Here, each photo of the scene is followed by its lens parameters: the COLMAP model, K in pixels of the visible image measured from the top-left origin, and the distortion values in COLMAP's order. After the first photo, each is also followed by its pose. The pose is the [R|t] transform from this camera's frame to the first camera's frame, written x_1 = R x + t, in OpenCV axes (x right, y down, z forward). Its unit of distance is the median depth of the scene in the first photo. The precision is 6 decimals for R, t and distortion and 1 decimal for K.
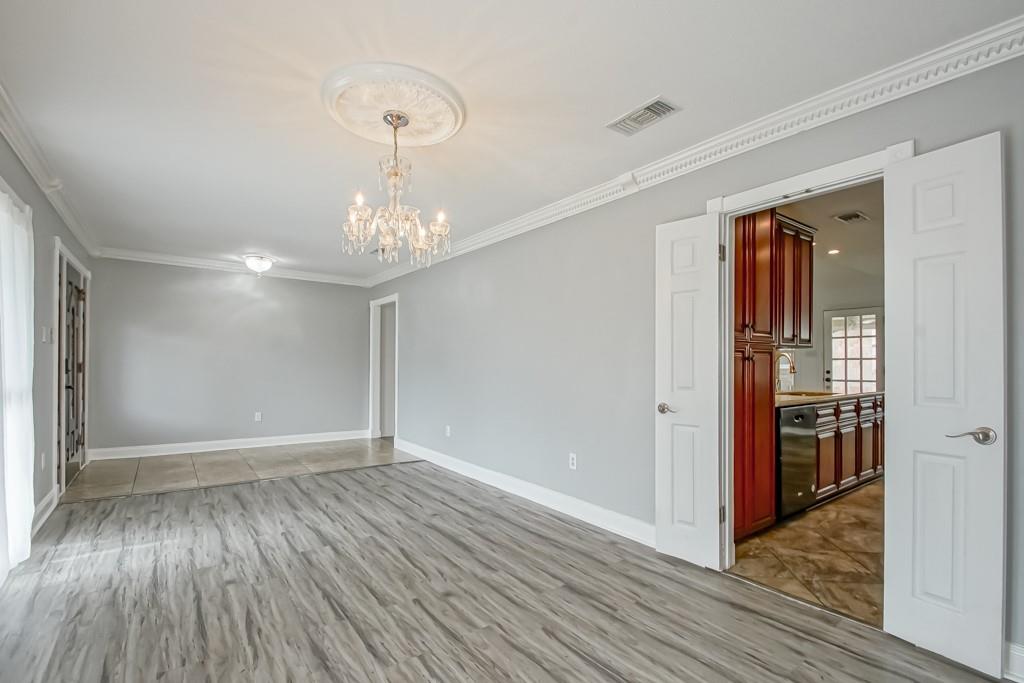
lens RADIAL K [[469.8, 0, 508.2], [0, 469.8, 365.7], [0, 0, 1]] dist [-0.004036, -0.000765]
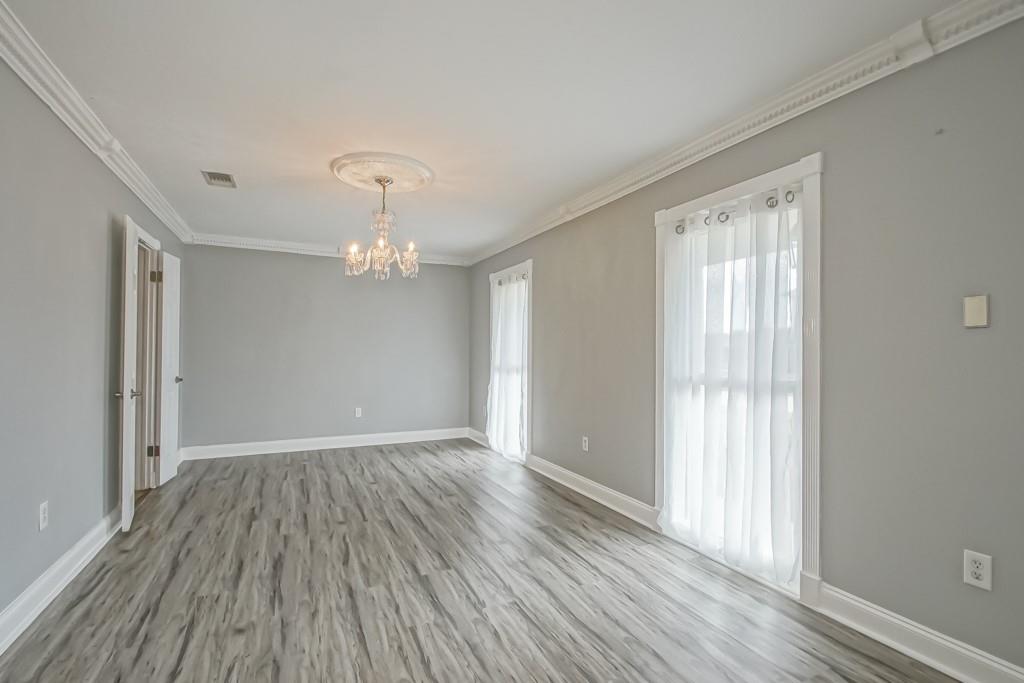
lens RADIAL K [[469.8, 0, 509.9], [0, 469.8, 346.1], [0, 0, 1]] dist [-0.004036, -0.000765]
pose [[-0.981253, -0.011138, 0.192404, -0.728609], [-0.010944, 0.999938, 0.002070, -0.031498], [-0.192415, -0.000075, -0.981314, 1.883419]]
